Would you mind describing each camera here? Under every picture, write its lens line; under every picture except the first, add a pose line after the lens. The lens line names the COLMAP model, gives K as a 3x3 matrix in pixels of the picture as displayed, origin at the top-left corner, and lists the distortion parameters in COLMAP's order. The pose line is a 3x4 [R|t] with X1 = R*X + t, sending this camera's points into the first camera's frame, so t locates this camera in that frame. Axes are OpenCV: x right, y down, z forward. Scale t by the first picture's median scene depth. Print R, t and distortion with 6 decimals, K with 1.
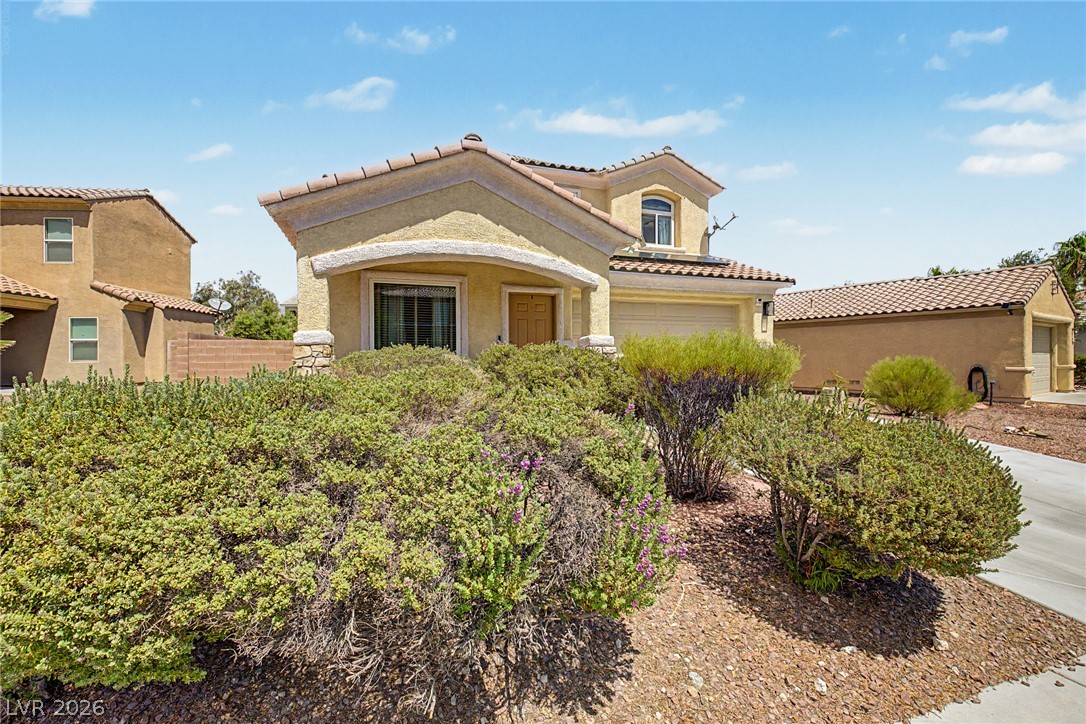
lens RADIAL K [[463.4, 0, 528.6], [0, 463.4, 358.3], [0, 0, 1]] dist [0.012493, -0.002930]
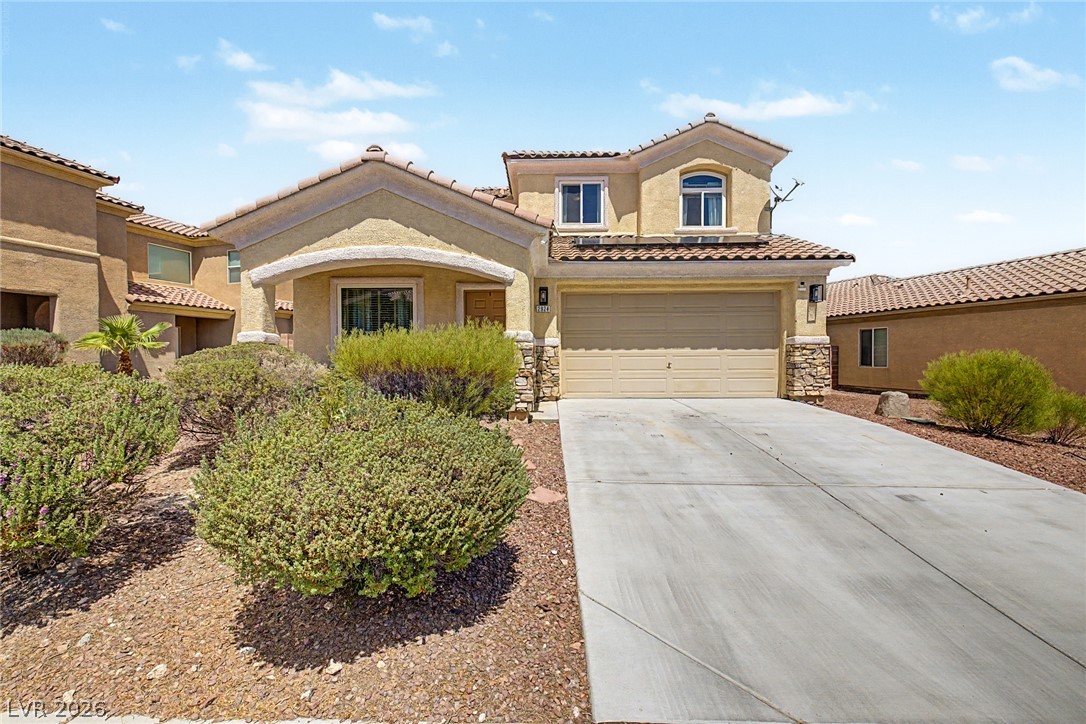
lens RADIAL K [[463.4, 0, 529.2], [0, 463.4, 359.8], [0, 0, 1]] dist [0.012493, -0.002930]
pose [[0.937922, 0.003194, -0.346831, 0.327262], [-0.000246, 0.999963, 0.008542, 0.001835], [0.346845, -0.007926, 0.937889, 0.061320]]
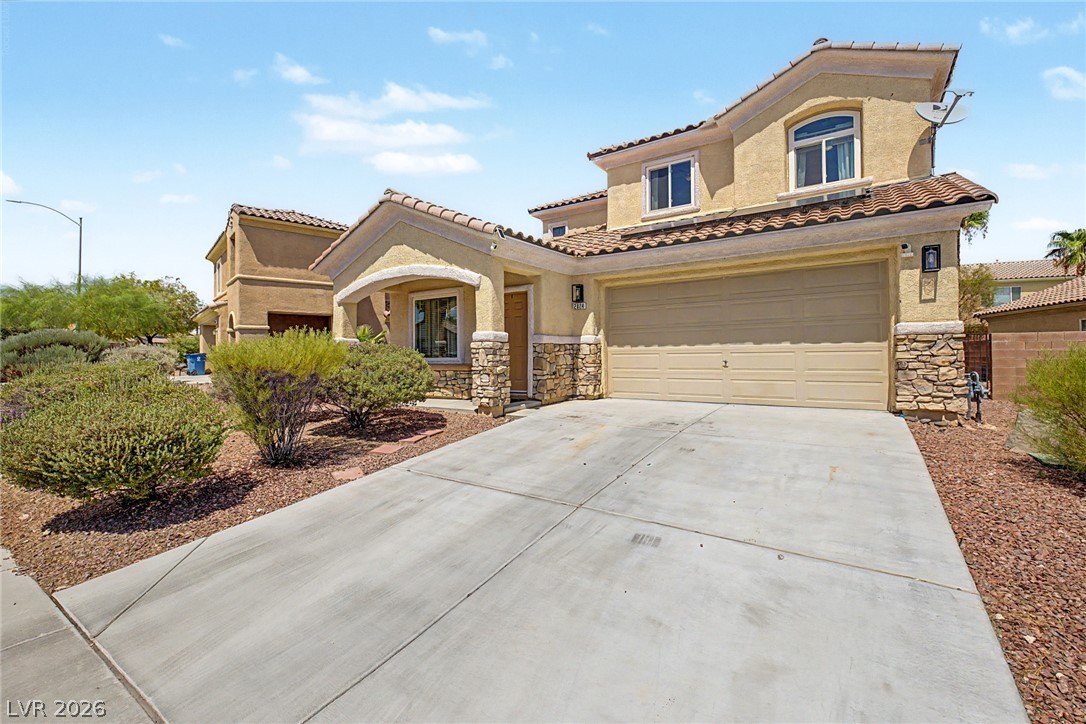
lens RADIAL K [[463.4, 0, 528.2], [0, 463.4, 343.8], [0, 0, 1]] dist [0.012493, -0.002930]
pose [[0.595551, -0.020872, -0.803046, 0.671252], [0.007511, 0.999763, -0.020415, 0.000998], [0.803282, 0.006127, 0.595567, 0.288594]]
